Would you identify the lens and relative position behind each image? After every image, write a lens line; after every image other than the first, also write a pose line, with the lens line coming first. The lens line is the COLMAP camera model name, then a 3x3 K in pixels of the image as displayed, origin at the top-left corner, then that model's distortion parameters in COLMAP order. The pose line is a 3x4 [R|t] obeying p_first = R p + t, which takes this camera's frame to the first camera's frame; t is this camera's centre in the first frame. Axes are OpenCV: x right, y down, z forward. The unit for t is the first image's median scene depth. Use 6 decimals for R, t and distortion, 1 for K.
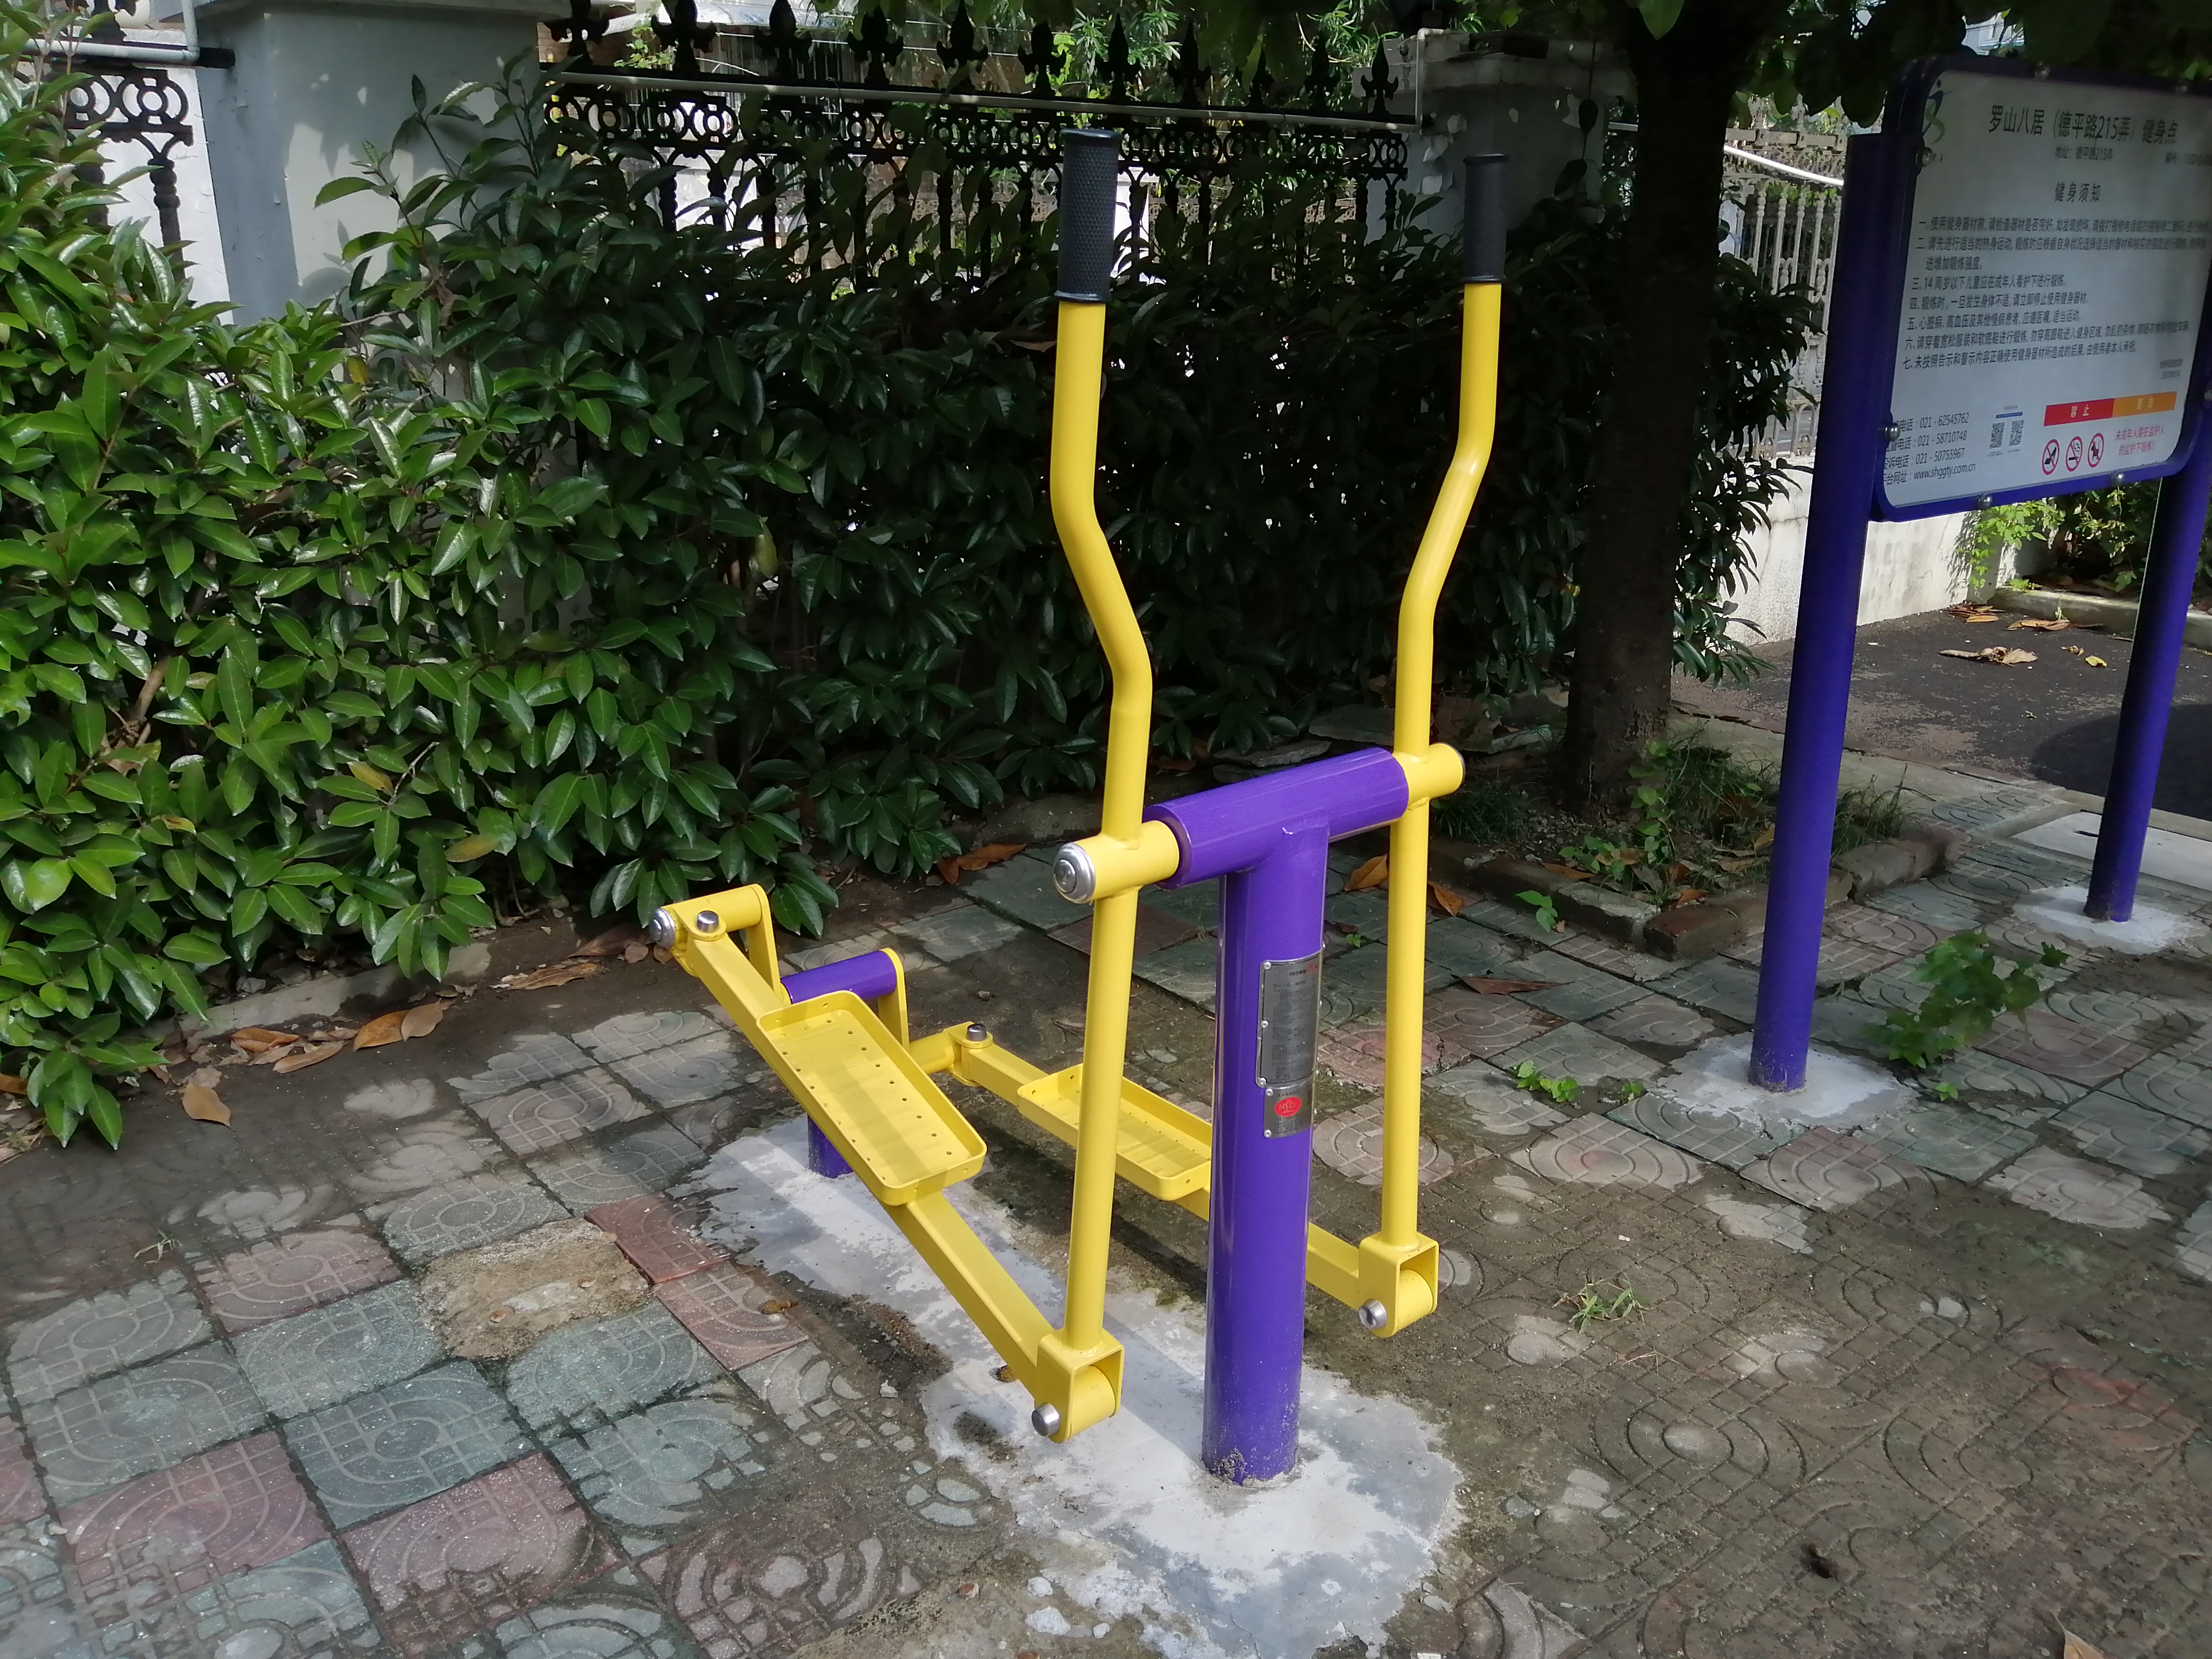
lens RADIAL K [[1757.0, 0, 1106.0], [0, 1757.0, 823.9], [0, 0, 1]] dist [0.006612, -0.022214]
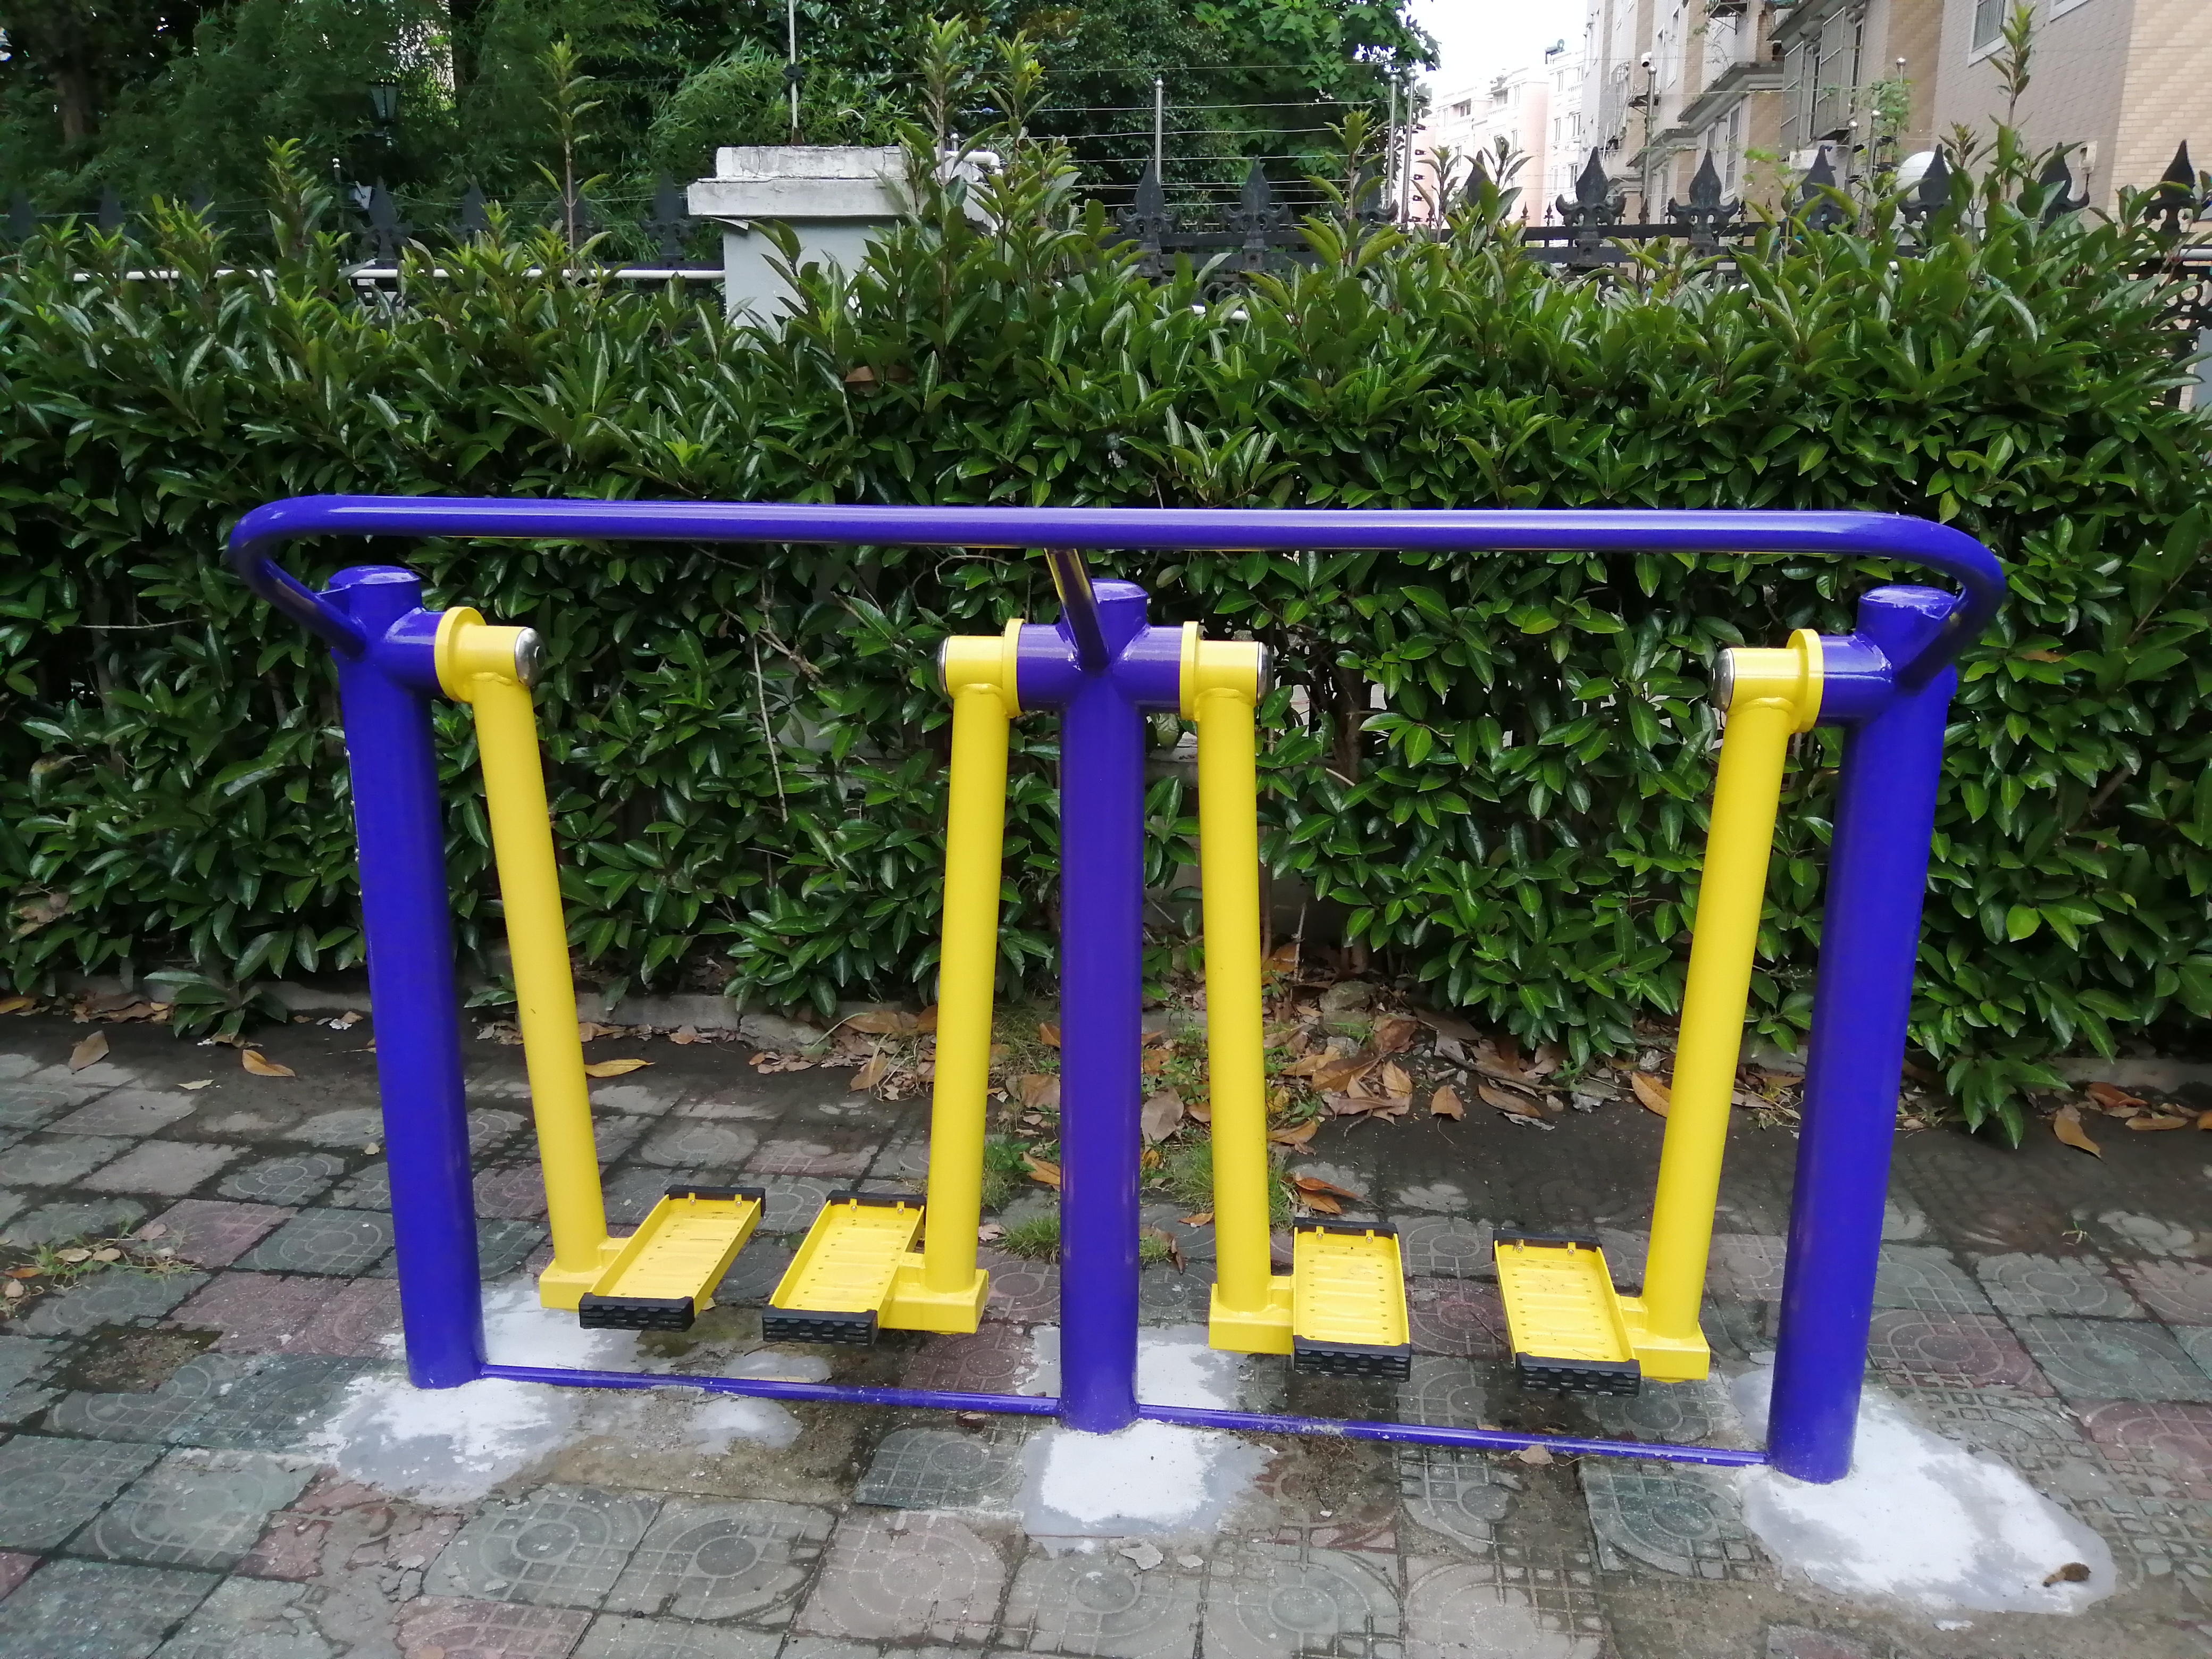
lens RADIAL K [[1757.0, 0, 1101.6], [0, 1757.0, 837.4], [0, 0, 1]] dist [0.006612, -0.022214]
pose [[0.693666, 0.179714, -0.697517, -0.191162], [-0.221558, 0.974661, 0.030785, 0.077939], [0.685376, 0.133186, 0.715906, -0.333273]]
